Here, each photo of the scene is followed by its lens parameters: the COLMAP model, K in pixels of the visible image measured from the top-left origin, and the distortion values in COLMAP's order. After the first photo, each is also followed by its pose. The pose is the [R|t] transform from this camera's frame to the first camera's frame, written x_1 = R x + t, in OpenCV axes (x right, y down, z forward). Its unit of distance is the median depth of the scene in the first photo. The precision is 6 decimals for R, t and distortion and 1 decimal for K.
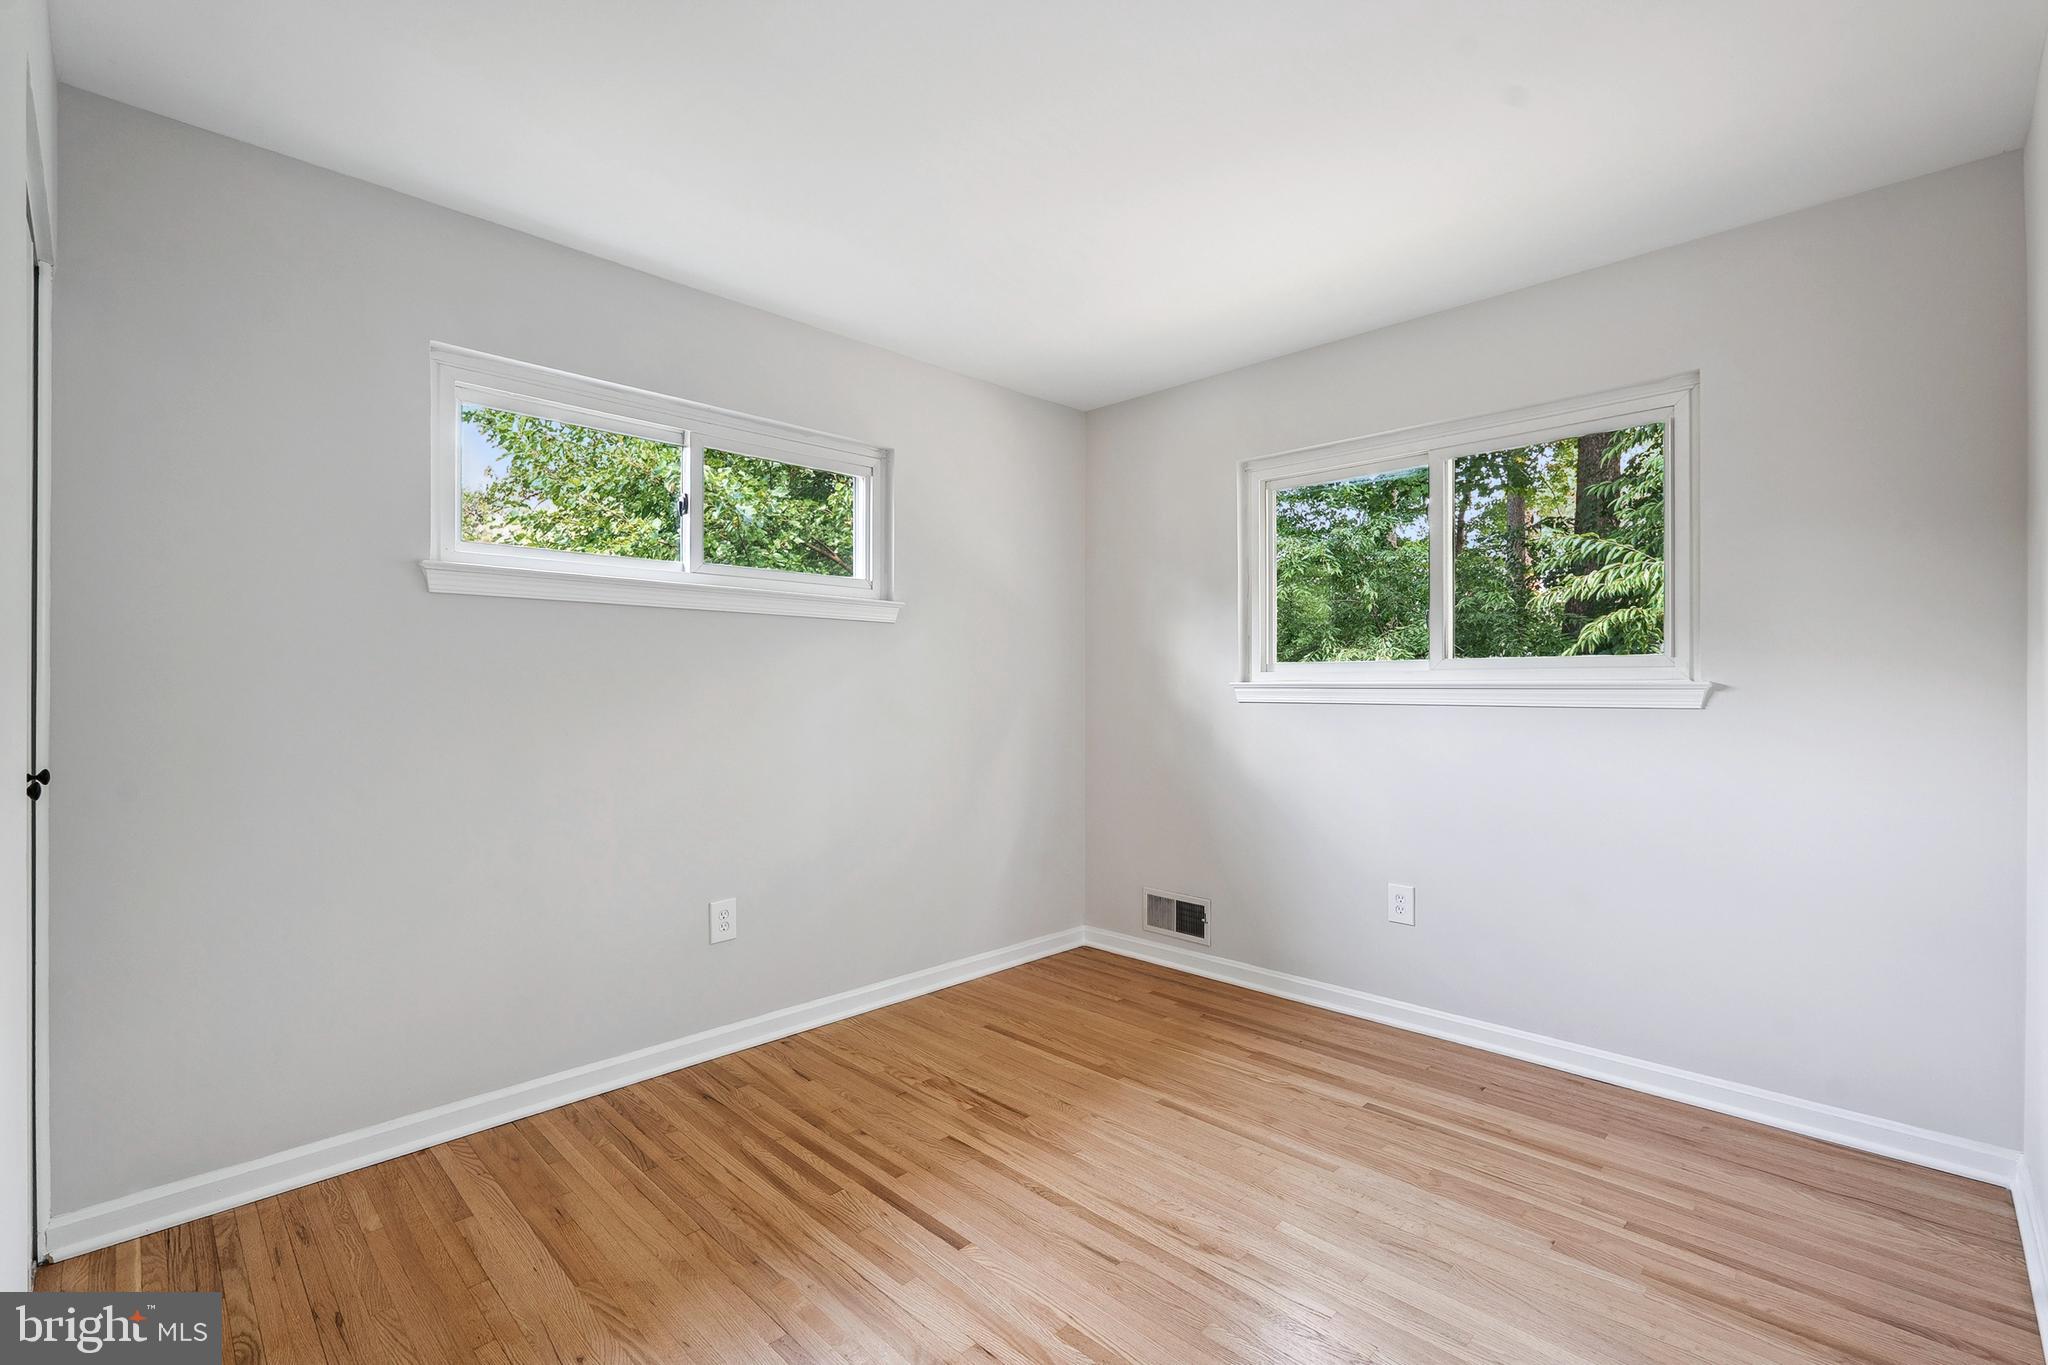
lens RADIAL K [[907.2, 0, 1023.2], [0, 907.2, 683.6], [0, 0, 1]] dist [-0.003121, 0.000069]
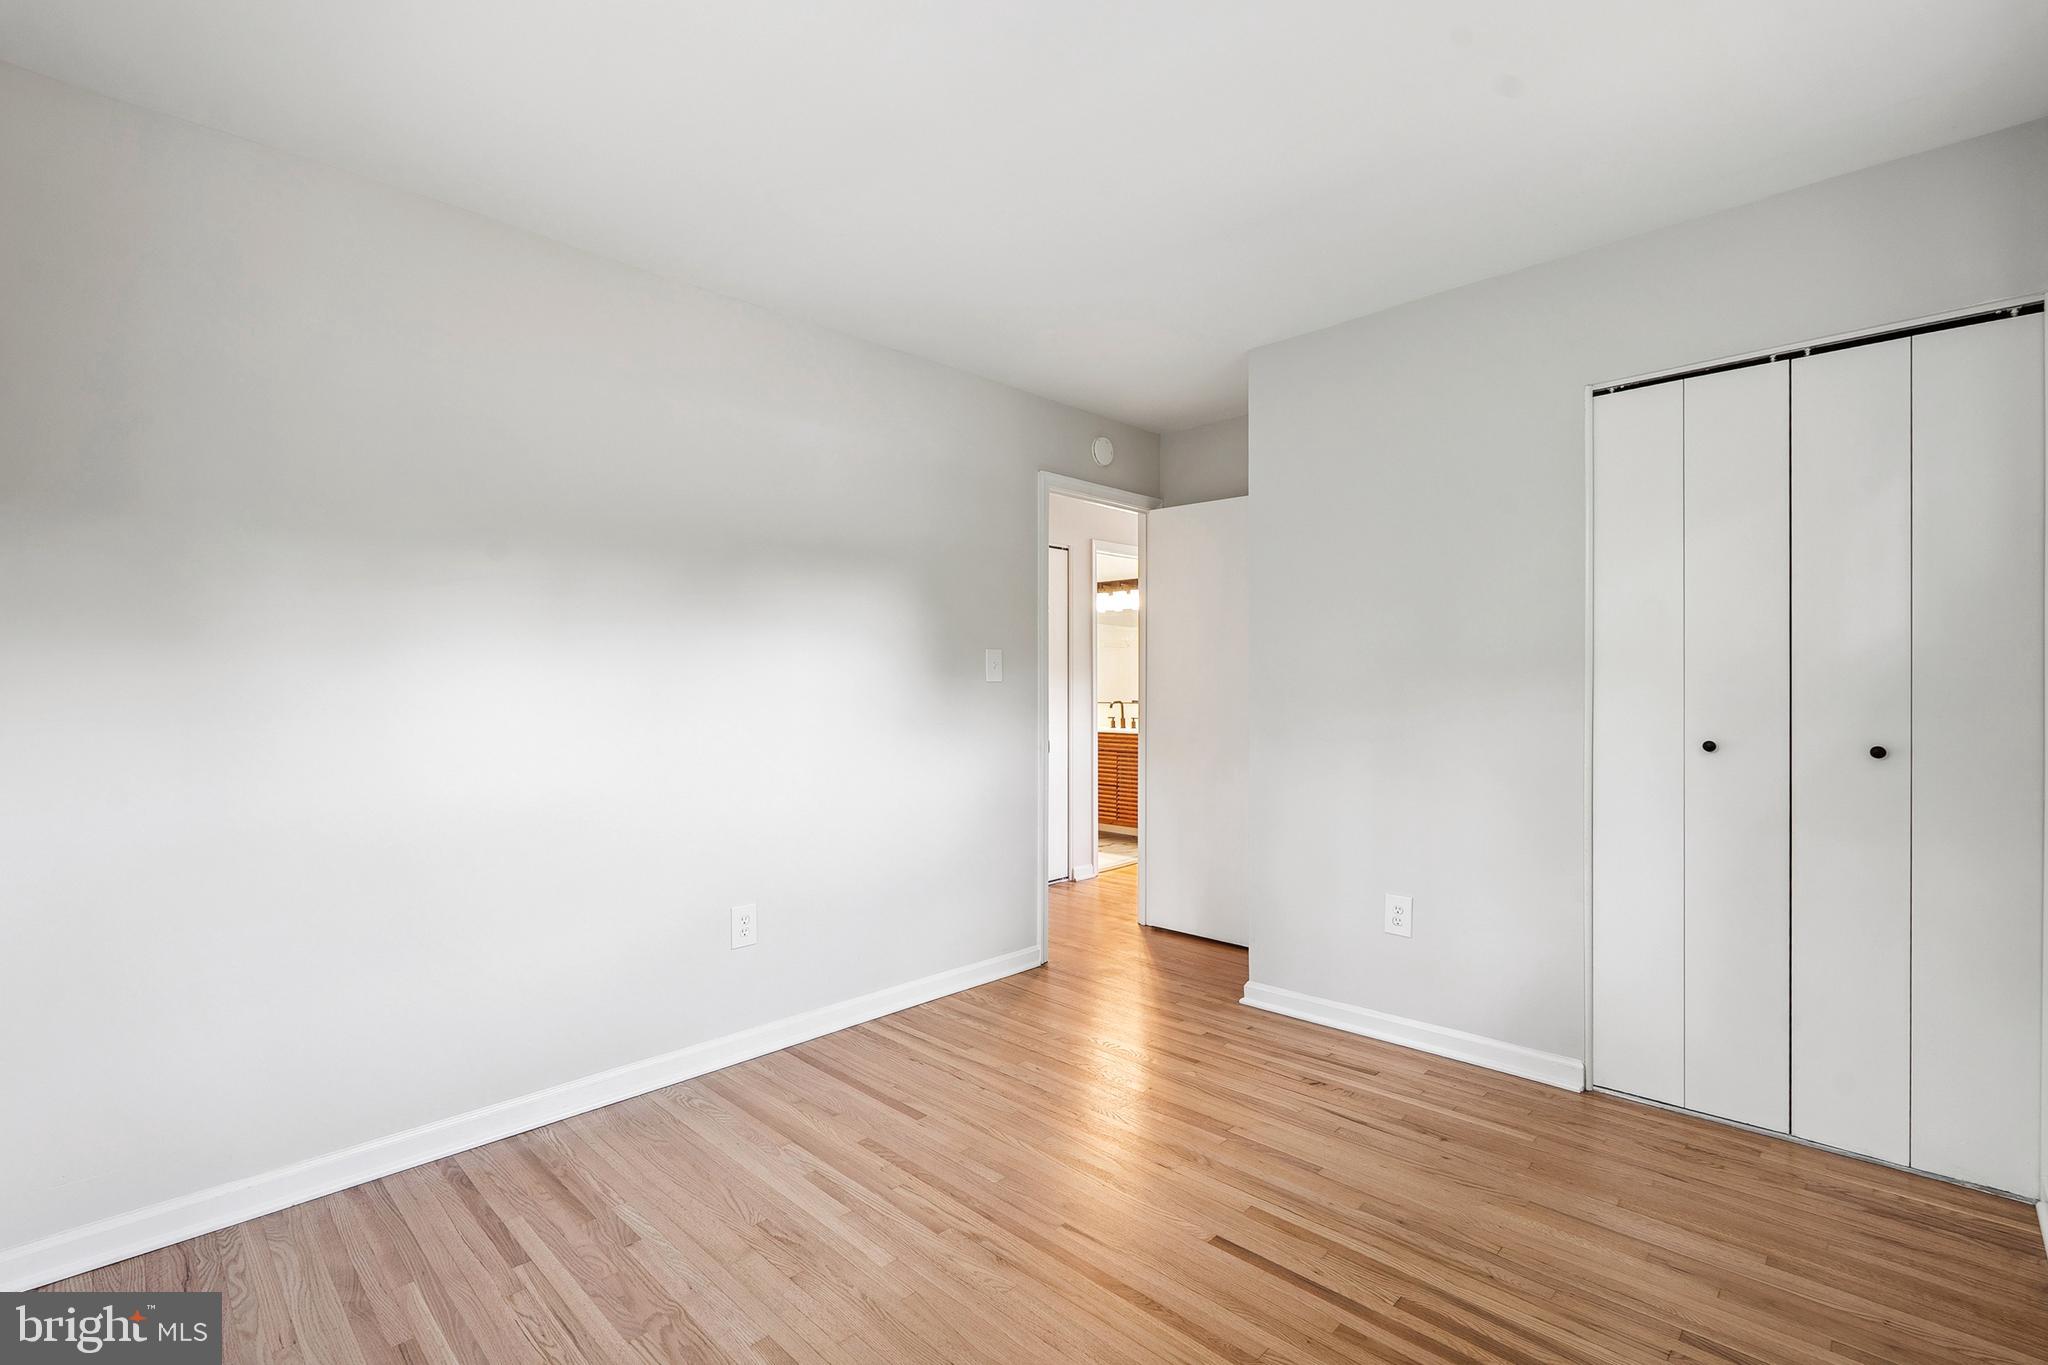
lens RADIAL K [[907.2, 0, 1024.9], [0, 907.2, 685.7], [0, 0, 1]] dist [-0.003121, 0.000069]
pose [[-0.999932, 0.007951, -0.008572, 0.148846], [0.007963, 0.999967, -0.001293, 0.000090], [0.008561, -0.001361, -0.999962, 2.005199]]
